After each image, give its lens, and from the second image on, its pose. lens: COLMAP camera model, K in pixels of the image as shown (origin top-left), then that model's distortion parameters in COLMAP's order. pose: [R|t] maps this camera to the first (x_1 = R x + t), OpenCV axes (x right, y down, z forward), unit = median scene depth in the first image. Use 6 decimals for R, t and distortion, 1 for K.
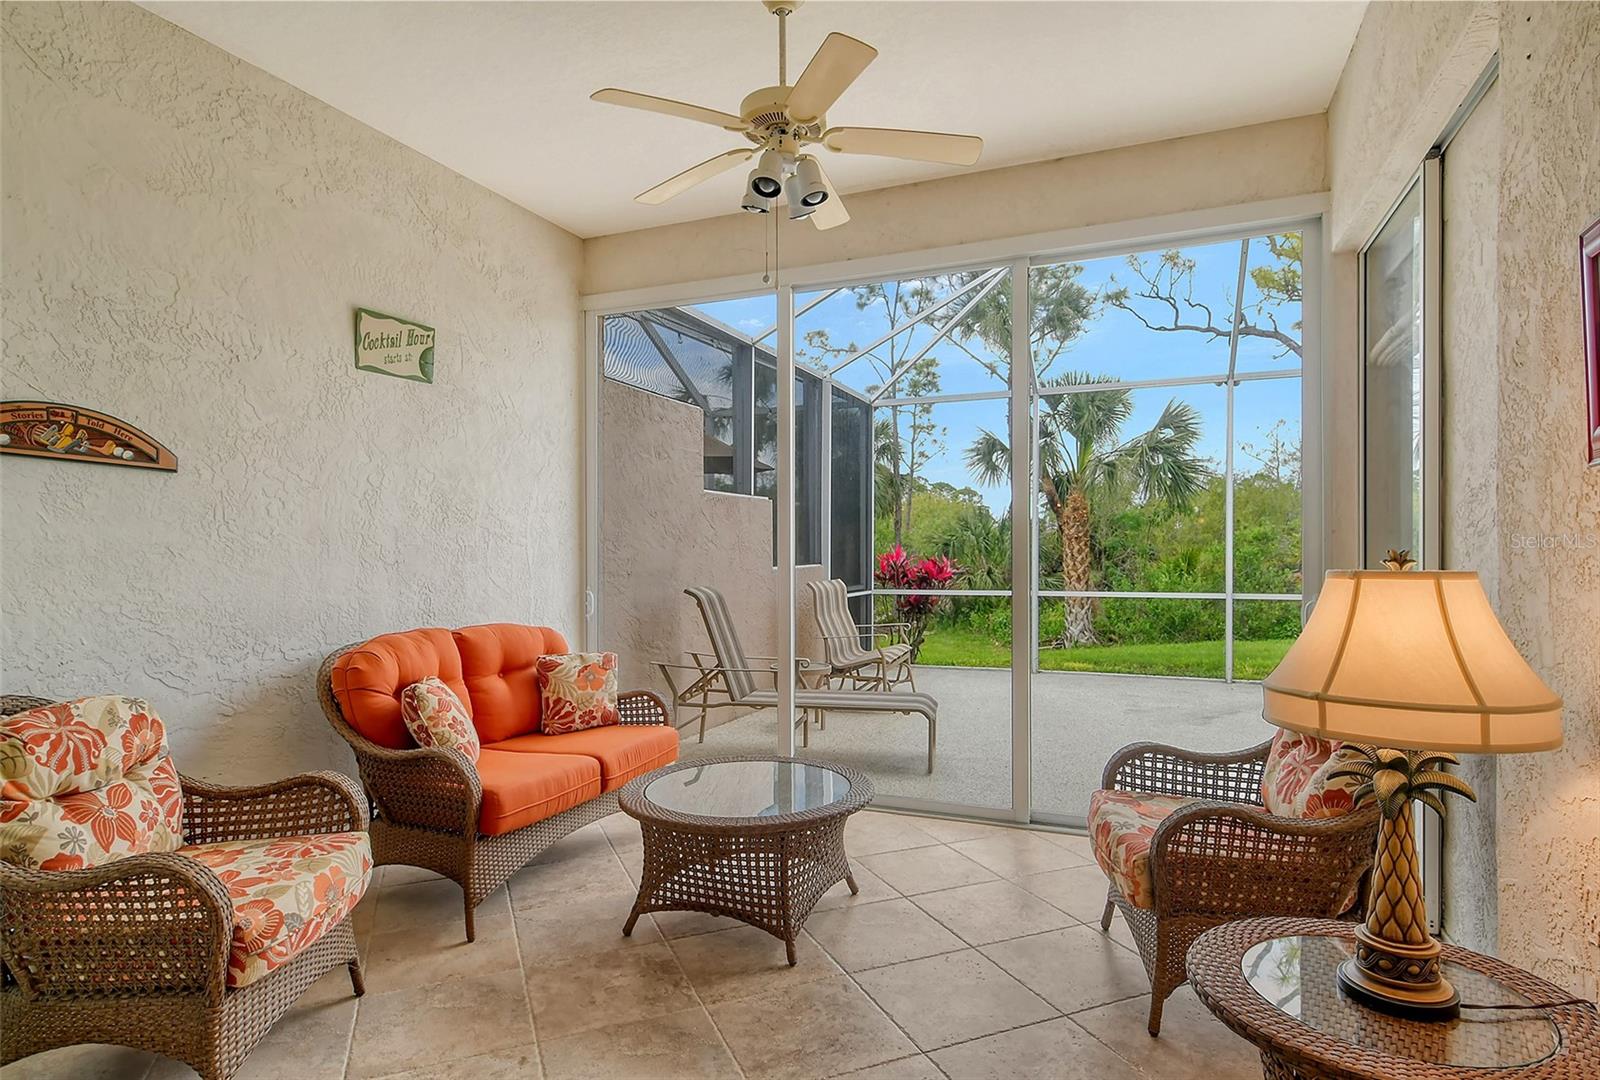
lens RADIAL K [[865.8, 0, 800.0], [0, 865.8, 540.0], [0, 0, 1]] dist [0.003338, 0.000266]
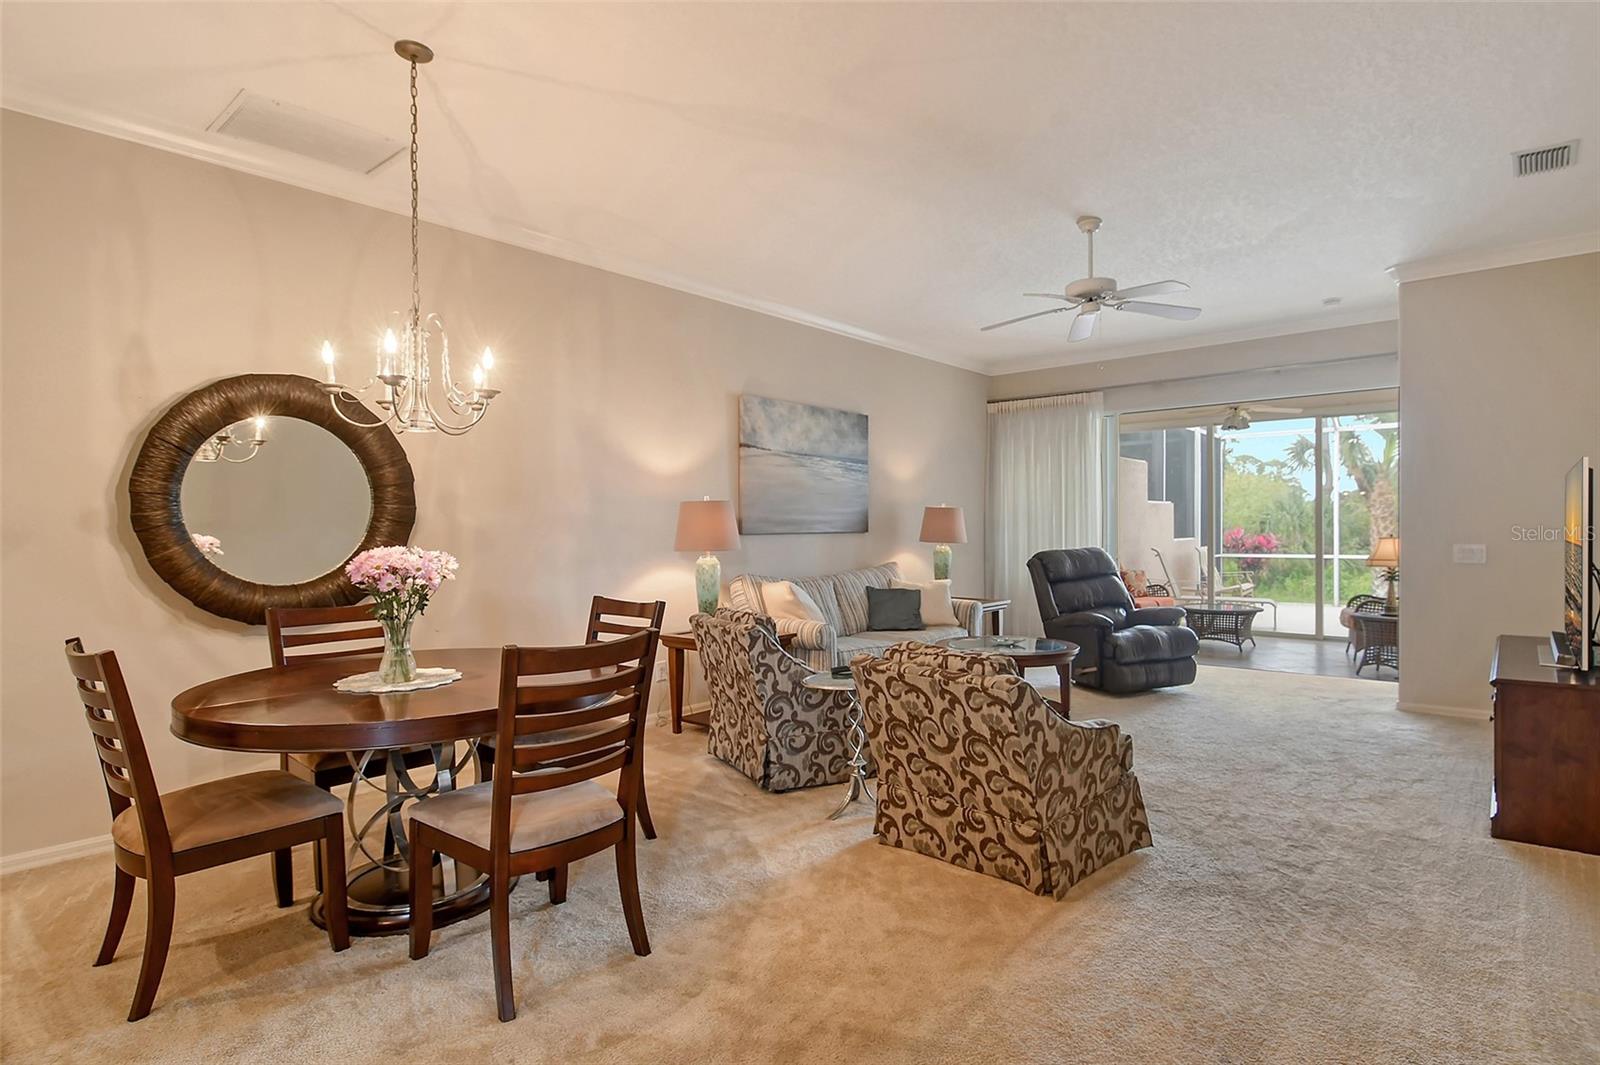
lens RADIAL K [[840.9, 0, 818.4], [0, 840.9, 526.9], [0, 0, 1]] dist [0.003547, -0.018709]
pose [[0.953294, -0.004108, -0.302017, -0.100138], [0.007680, 0.999914, 0.010642, -0.009665], [0.301947, -0.012464, 0.953243, -0.450066]]
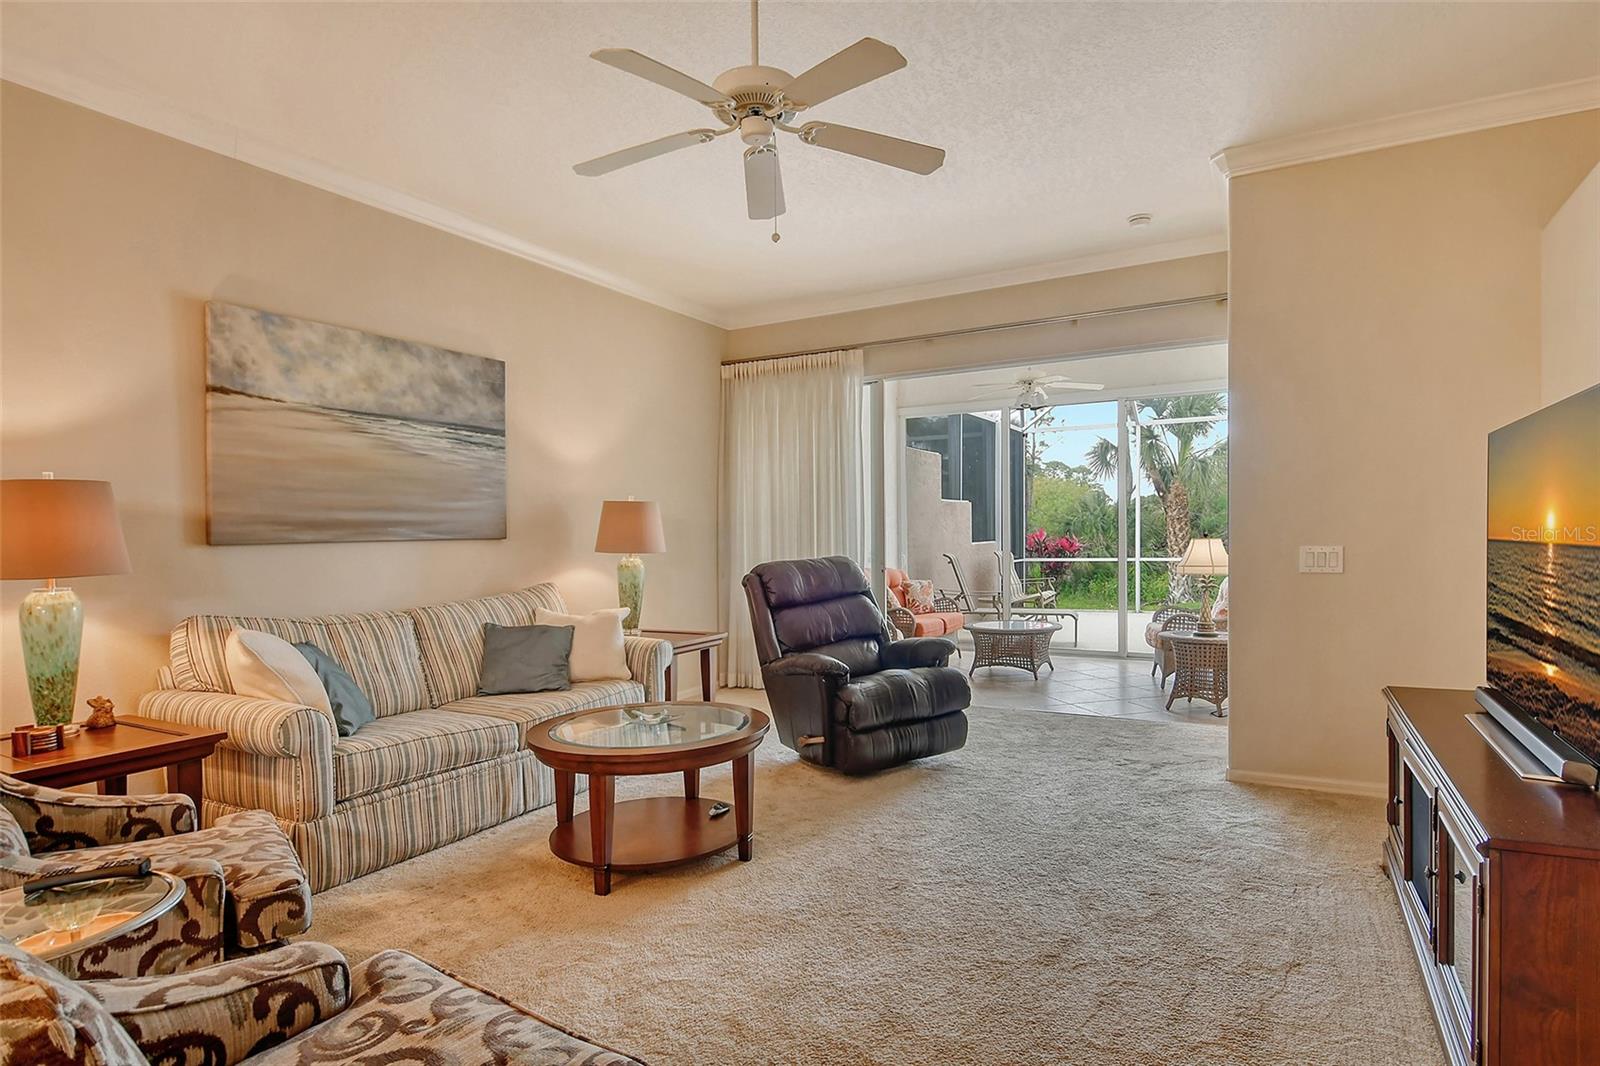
lens RADIAL K [[856.7, 0, 836.5], [0, 856.7, 551.9], [0, 0, 1]] dist [0.017847, -0.019854]
pose [[0.996079, -0.012696, -0.087552, -0.067754], [0.015783, 0.999274, 0.034661, -0.005924], [0.087048, -0.035907, 0.995557, -0.304784]]
